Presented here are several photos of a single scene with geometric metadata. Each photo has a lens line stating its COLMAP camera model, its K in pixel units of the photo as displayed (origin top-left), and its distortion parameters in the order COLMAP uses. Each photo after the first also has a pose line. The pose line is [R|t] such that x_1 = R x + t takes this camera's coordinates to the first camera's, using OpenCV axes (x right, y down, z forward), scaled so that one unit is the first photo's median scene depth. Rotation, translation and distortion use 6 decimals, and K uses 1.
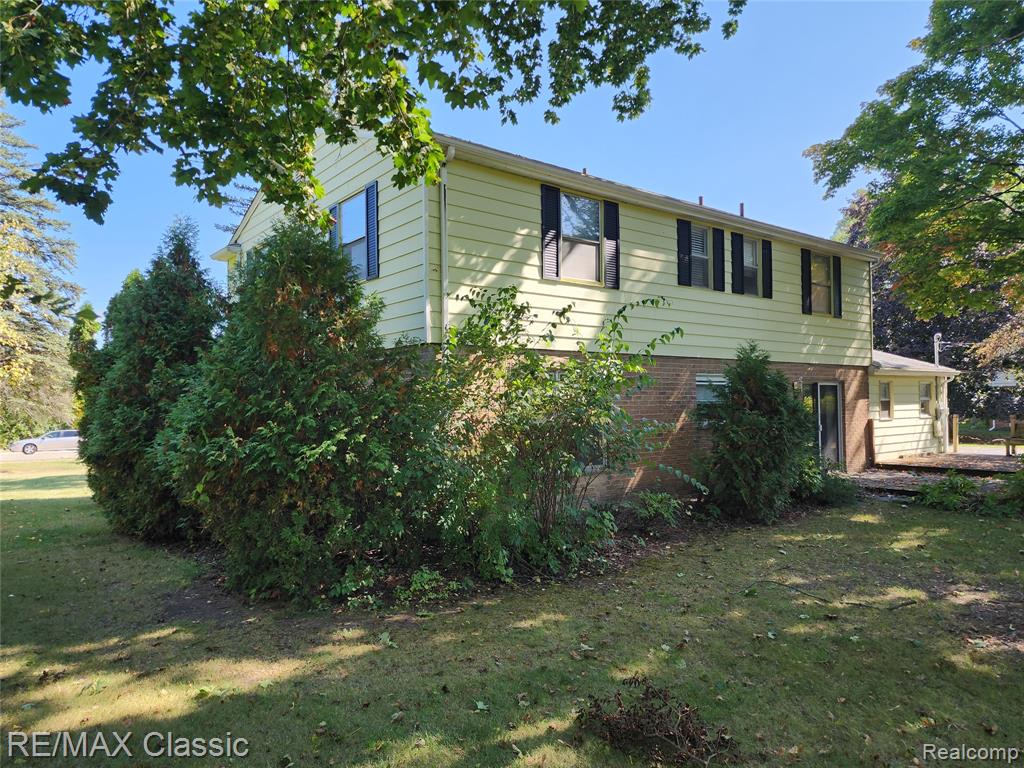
lens RADIAL K [[684.9, 0, 507.8], [0, 684.9, 380.1], [0, 0, 1]] dist [0.084210, -0.073054]
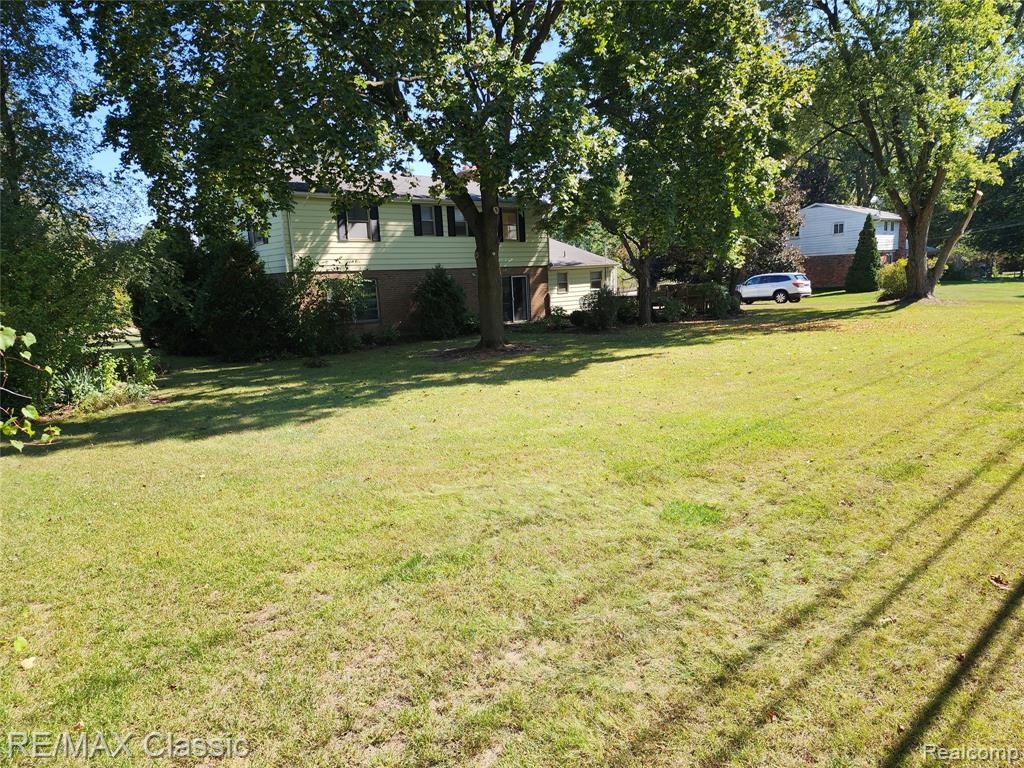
lens RADIAL K [[684.9, 0, 507.8], [0, 684.9, 380.1], [0, 0, 1]] dist [0.084210, -0.073054]
pose [[0.997391, -0.044809, 0.056596, 0.435633], [0.034168, 0.983678, 0.176664, -0.070326], [-0.063588, -0.174270, 0.982643, -1.342329]]
